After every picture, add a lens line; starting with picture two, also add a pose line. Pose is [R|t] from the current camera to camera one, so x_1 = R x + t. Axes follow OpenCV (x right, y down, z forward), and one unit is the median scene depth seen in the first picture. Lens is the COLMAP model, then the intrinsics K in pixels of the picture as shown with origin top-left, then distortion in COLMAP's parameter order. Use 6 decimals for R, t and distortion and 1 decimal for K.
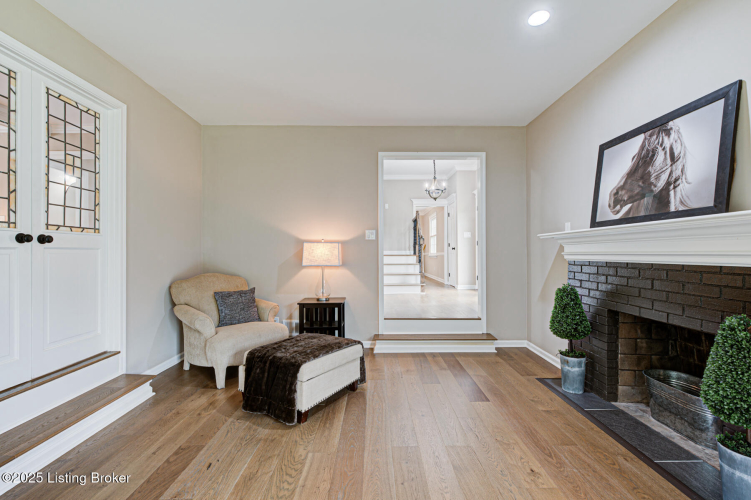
lens RADIAL K [[328.1, 0, 375.3], [0, 328.1, 251.6], [0, 0, 1]] dist [0.001093, -0.000118]
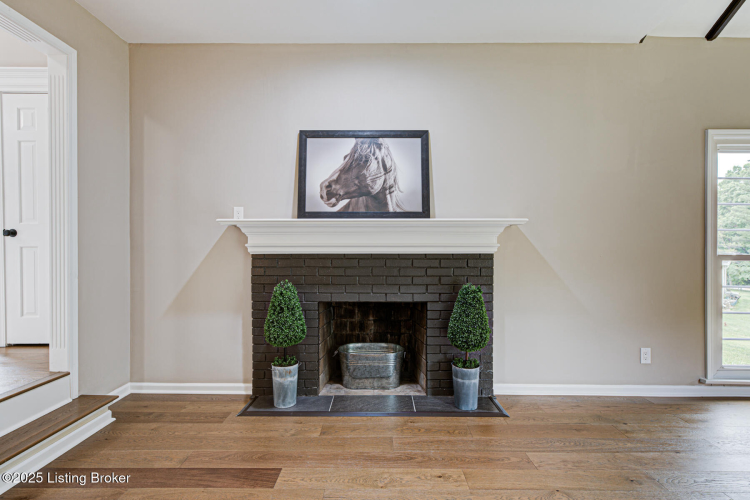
lens RADIAL K [[372.5, 0, 375.0], [0, 372.5, 247.8], [0, 0, 1]] dist [-0.000504, 0.000231]
pose [[0.003819, -0.004732, 0.999982, -0.466490], [-0.003396, 0.999983, 0.004745, 0.007946], [-0.999987, -0.003414, 0.003802, 0.947829]]
